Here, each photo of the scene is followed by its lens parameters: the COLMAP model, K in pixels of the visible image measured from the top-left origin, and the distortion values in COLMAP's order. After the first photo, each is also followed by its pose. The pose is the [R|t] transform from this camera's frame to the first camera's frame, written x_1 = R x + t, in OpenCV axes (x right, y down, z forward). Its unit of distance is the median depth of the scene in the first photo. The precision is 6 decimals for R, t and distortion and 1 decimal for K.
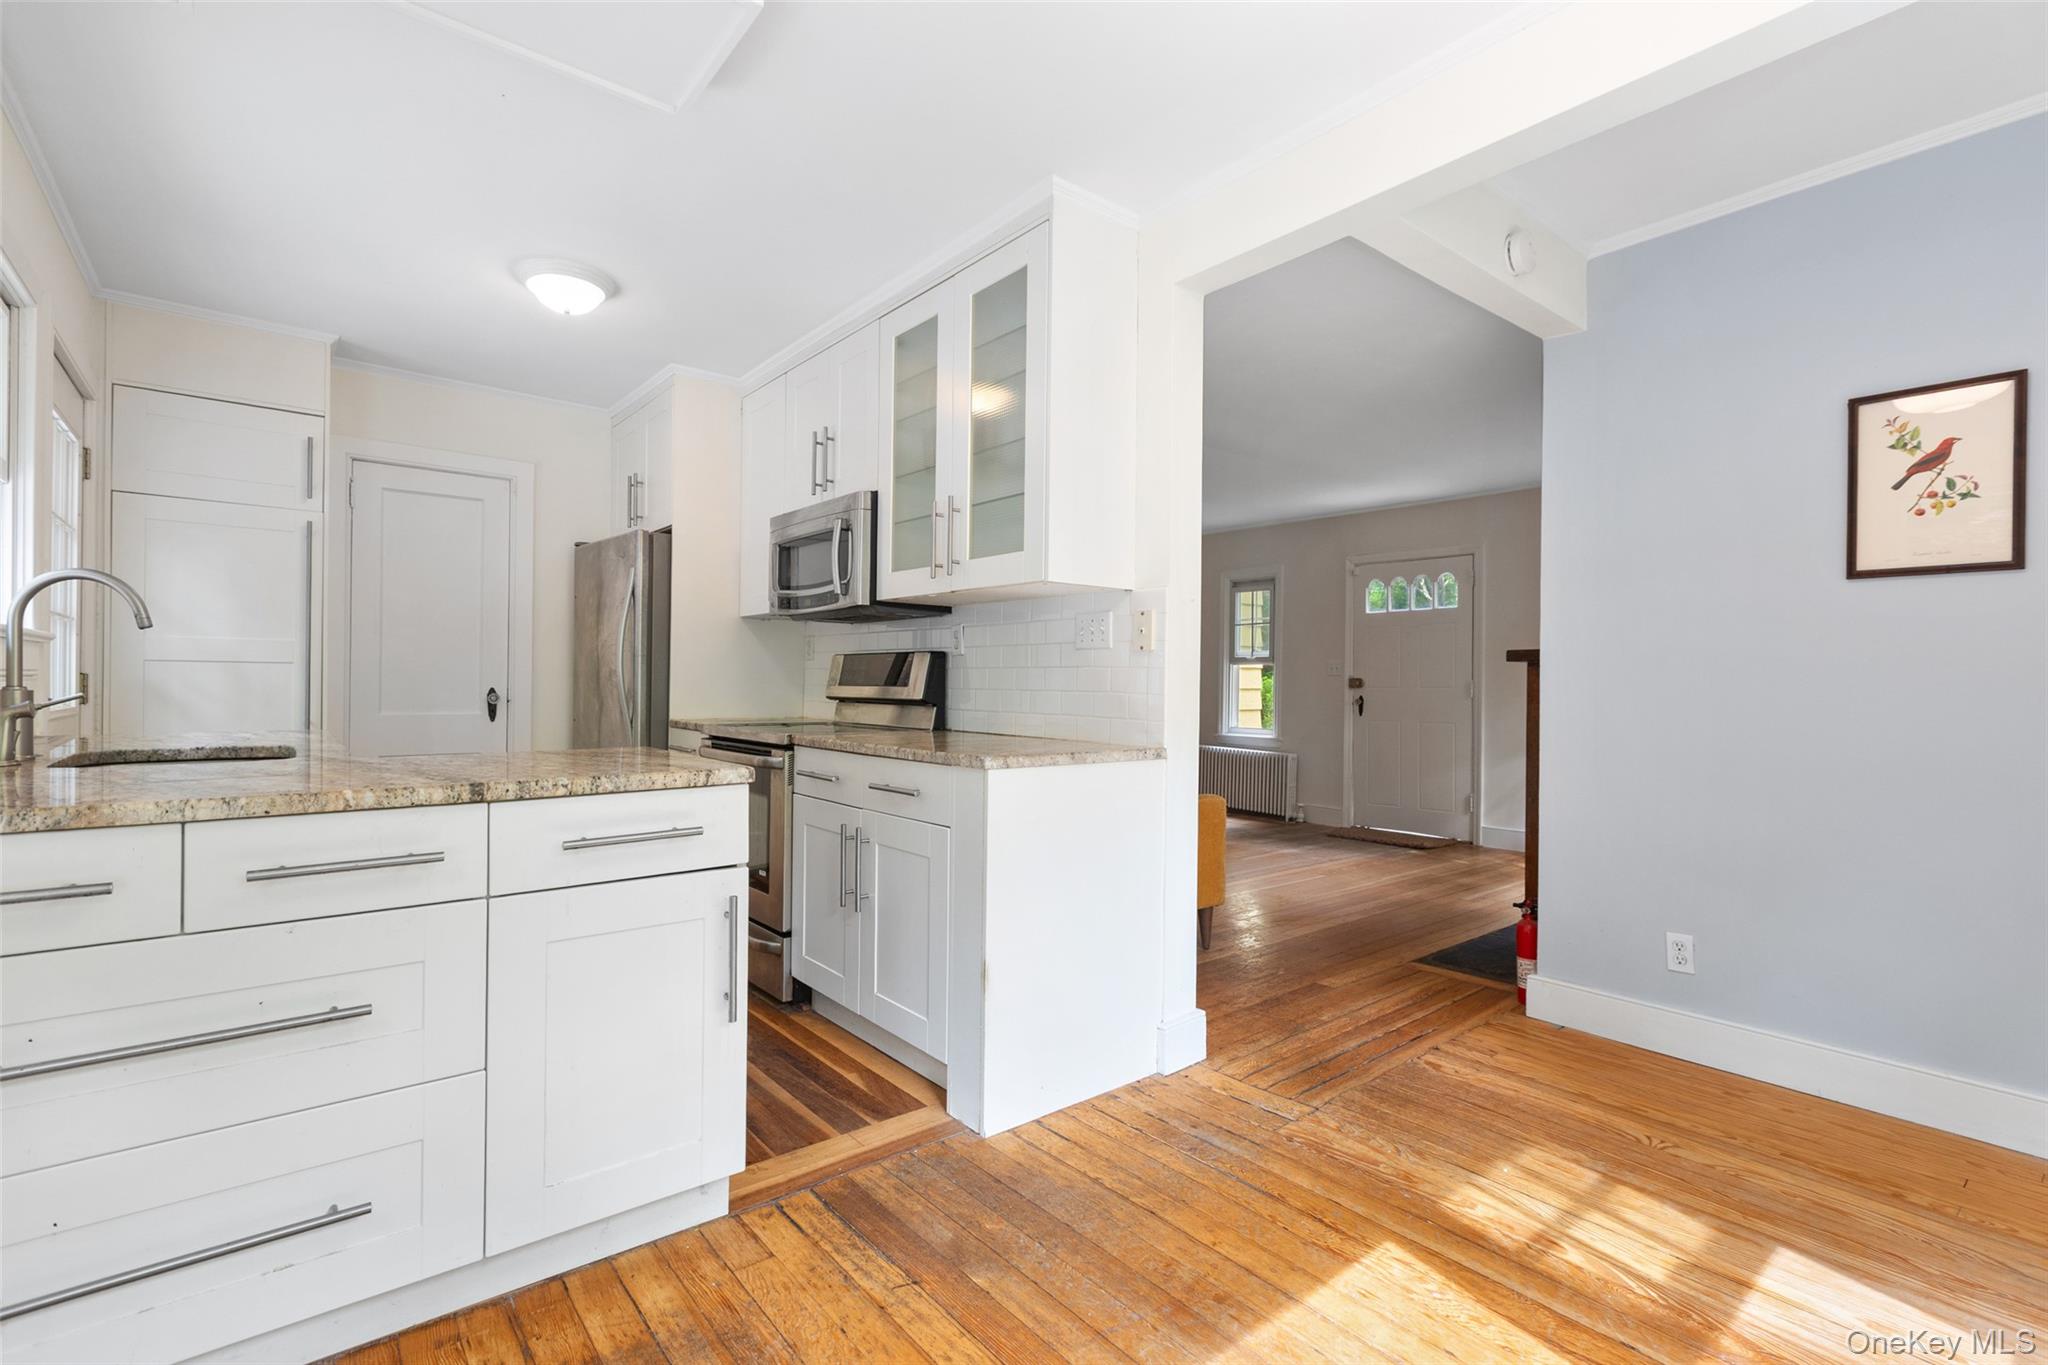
lens RADIAL K [[923.8, 0, 1030.6], [0, 923.8, 686.1], [0, 0, 1]] dist [0.002576, 0.000282]
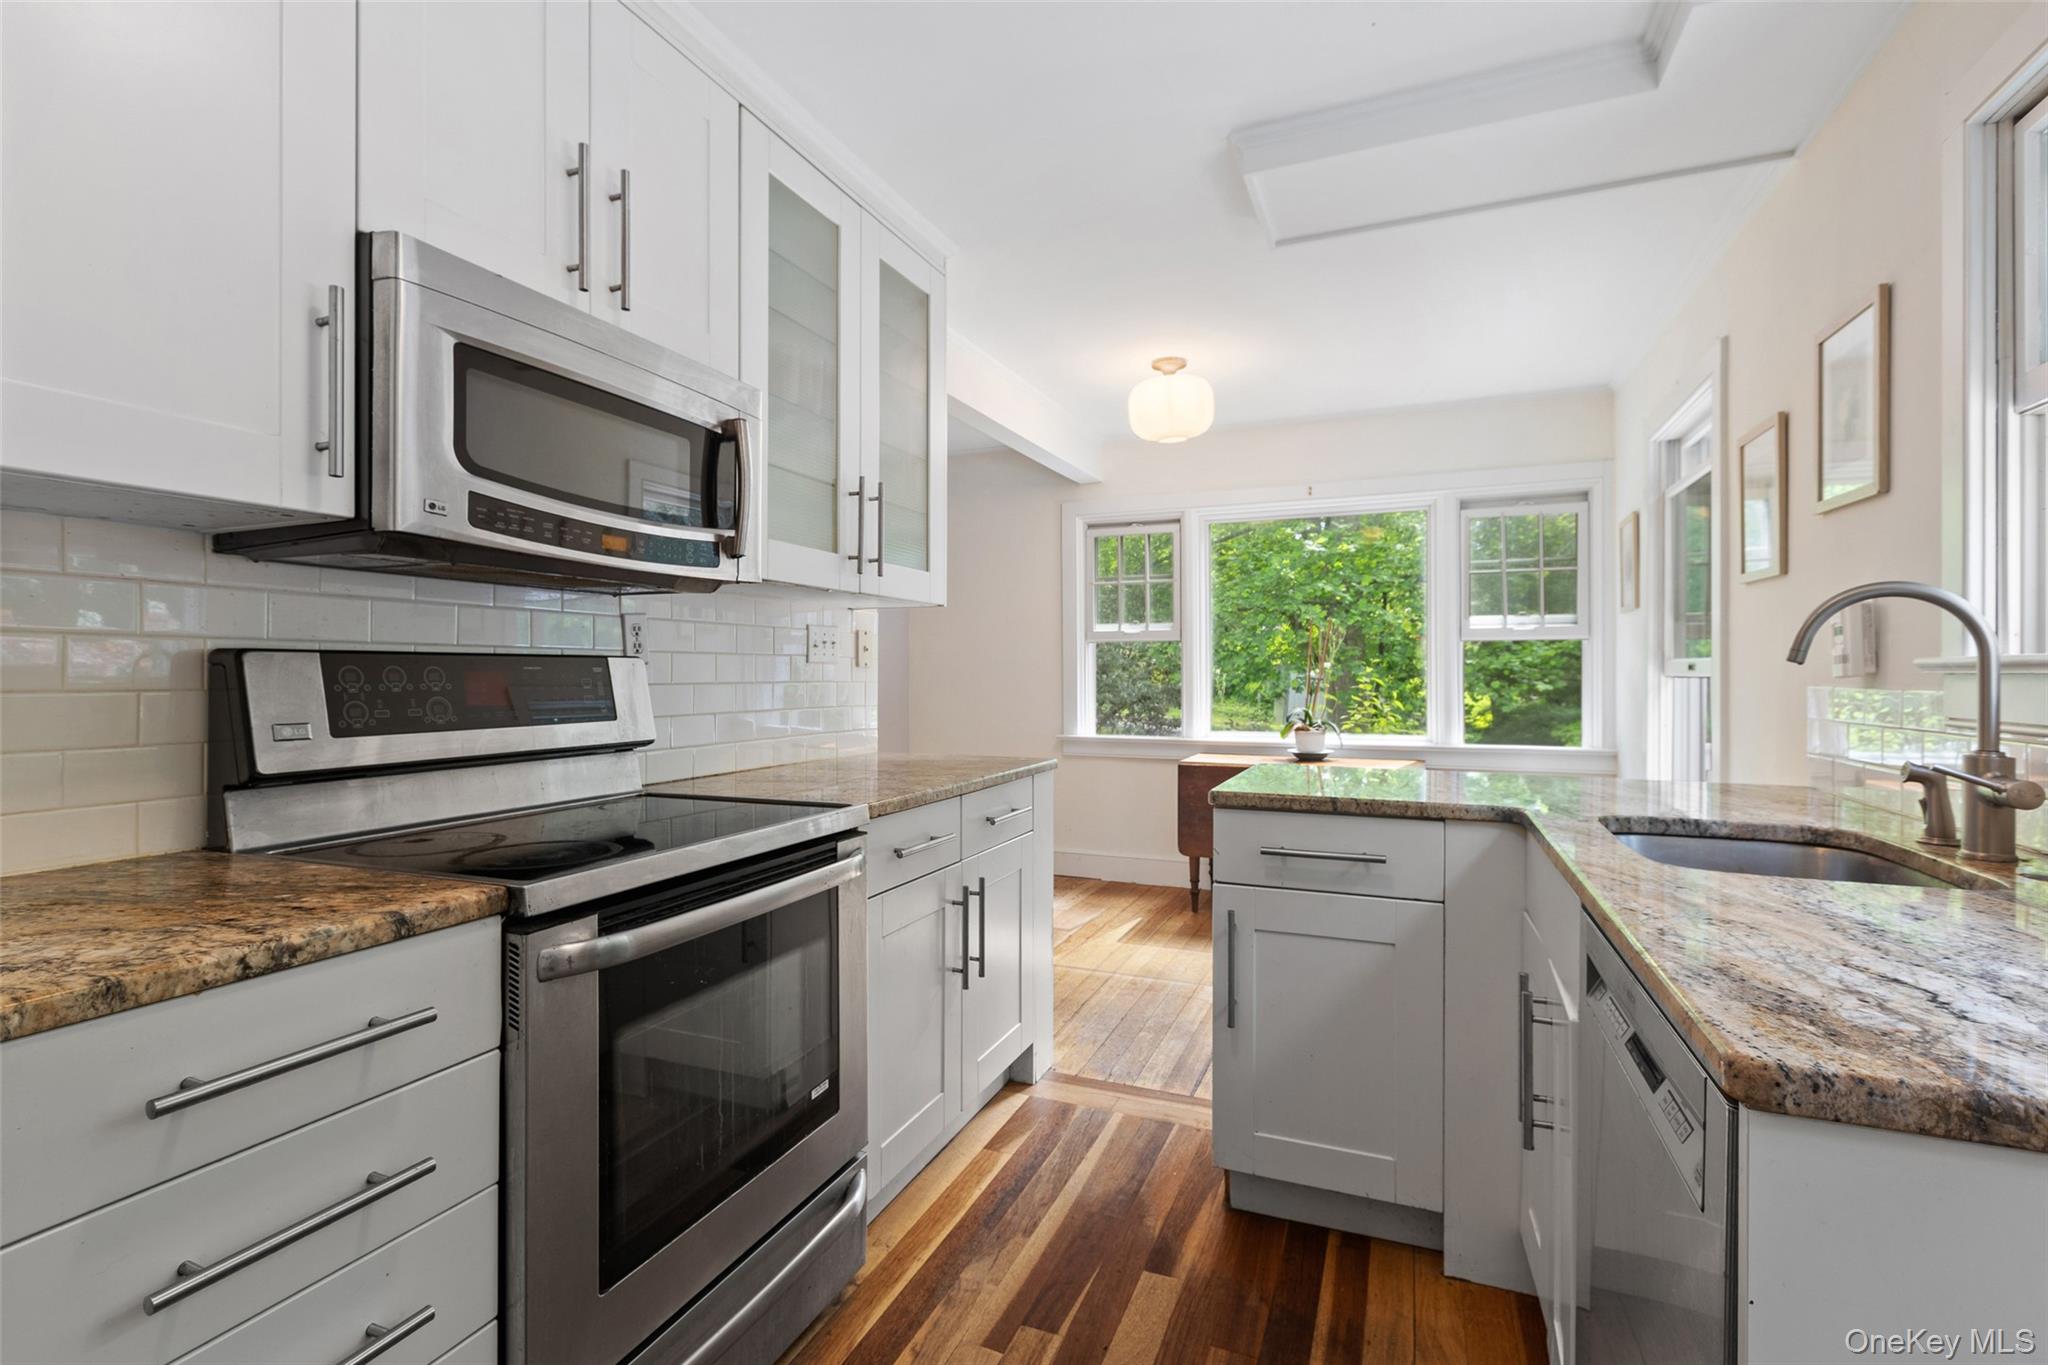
lens RADIAL K [[923.8, 0, 1030.6], [0, 923.8, 686.1], [0, 0, 1]] dist [0.002576, 0.000282]
pose [[-0.470651, -0.019305, 0.882108, -0.860895], [-0.003378, 0.999793, 0.020078, -0.037428], [-0.882313, 0.006470, -0.470618, 1.229117]]
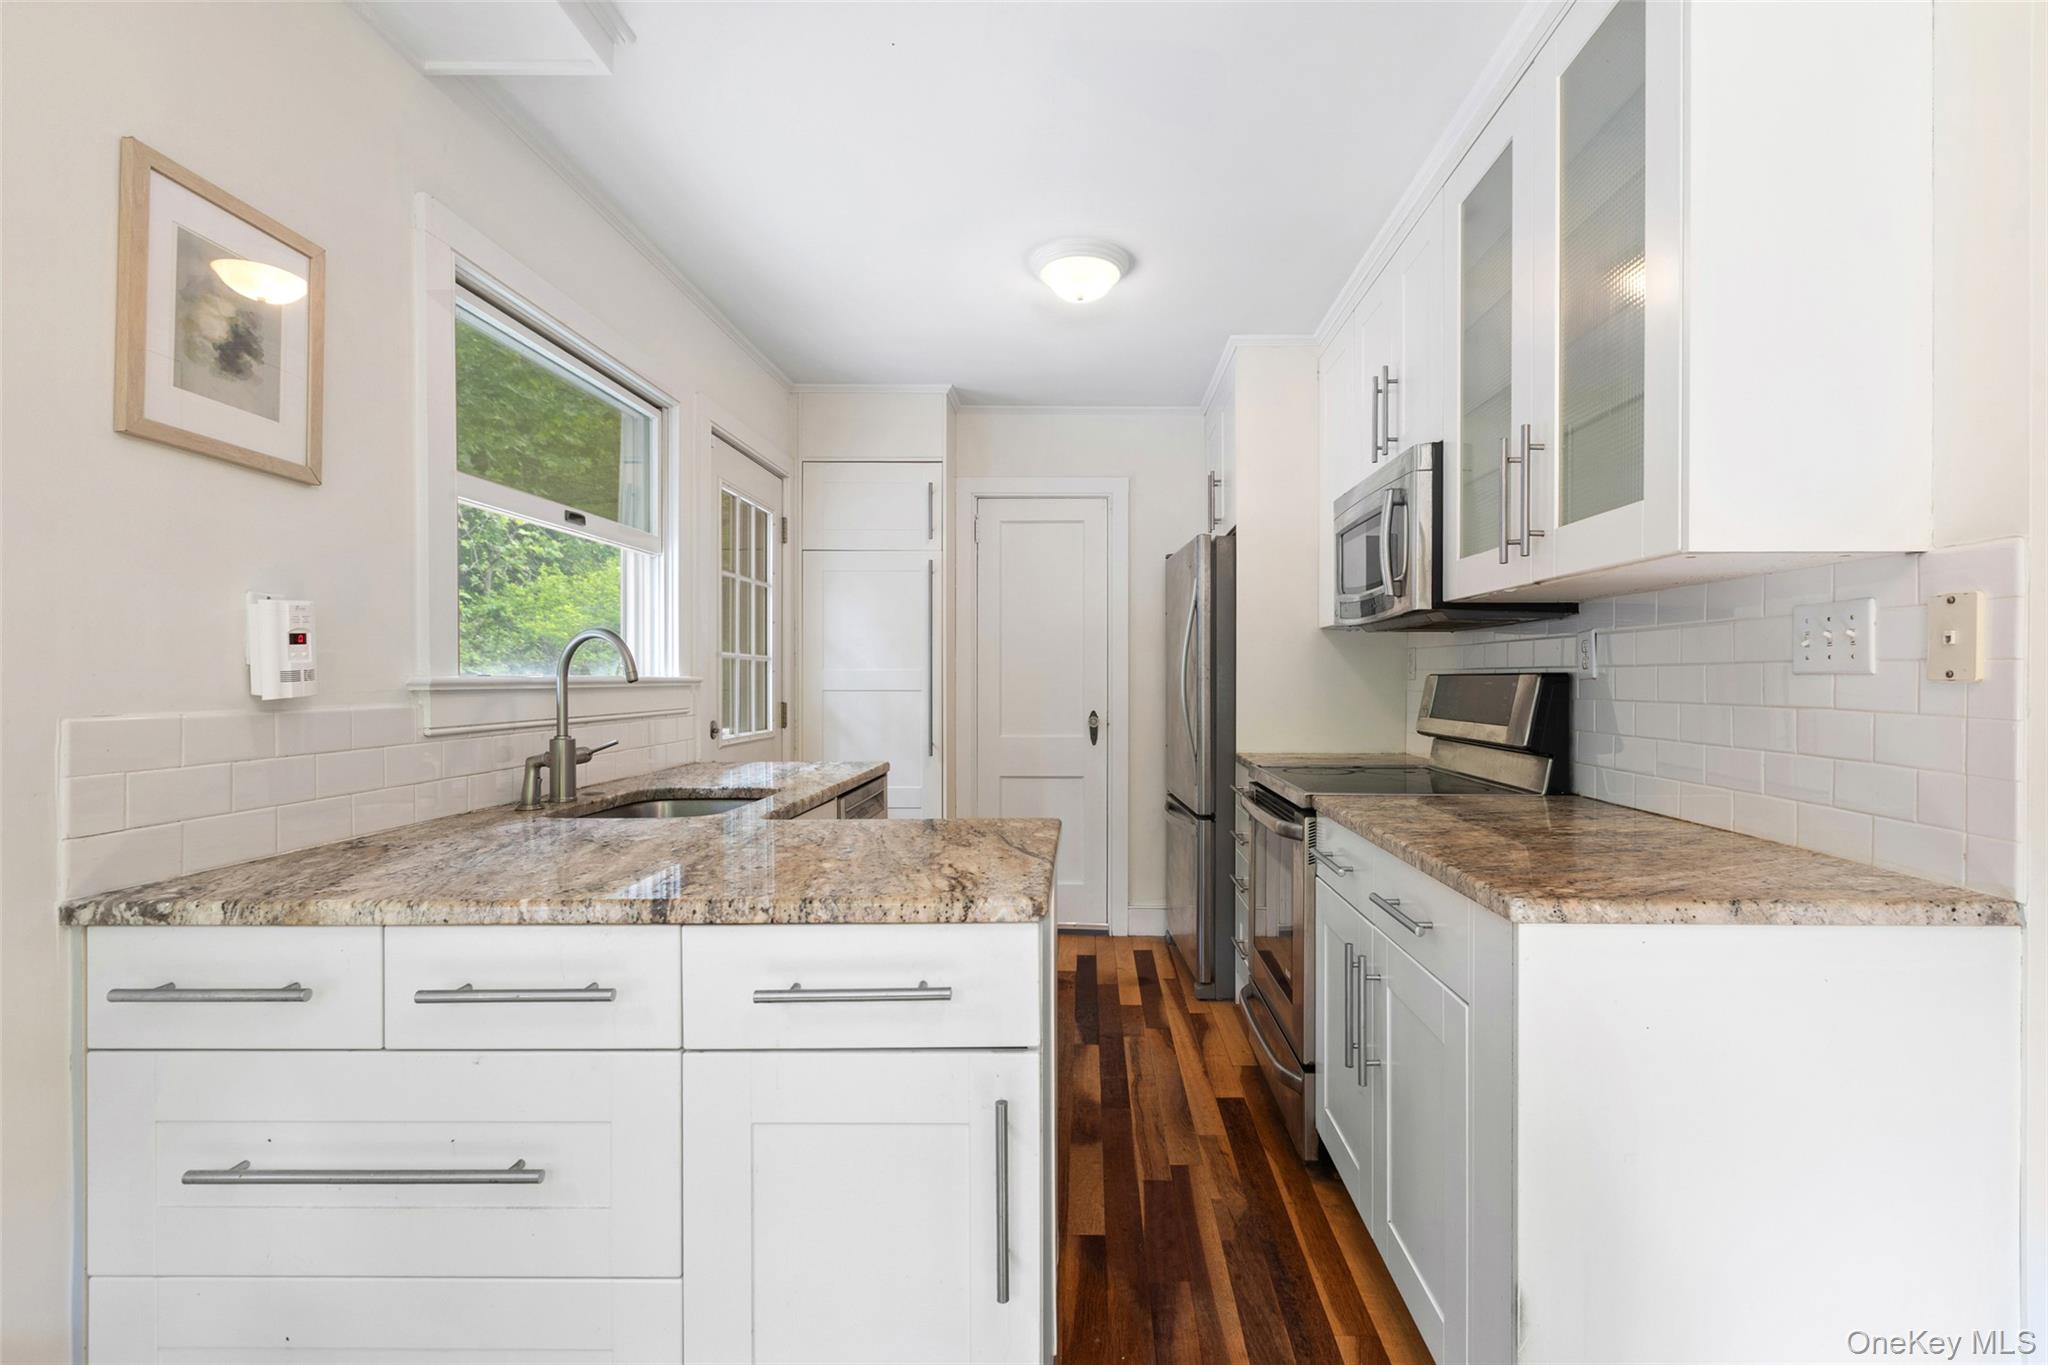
lens RADIAL K [[949.9, 0, 1078.4], [0, 949.9, 681.1], [0, 0, 1]] dist [0.003238, -0.000048]
pose [[0.764632, -0.009124, -0.644403, 0.086237], [0.005946, 0.999957, -0.007104, -0.034158], [0.644440, 0.001600, 0.764653, 0.322041]]
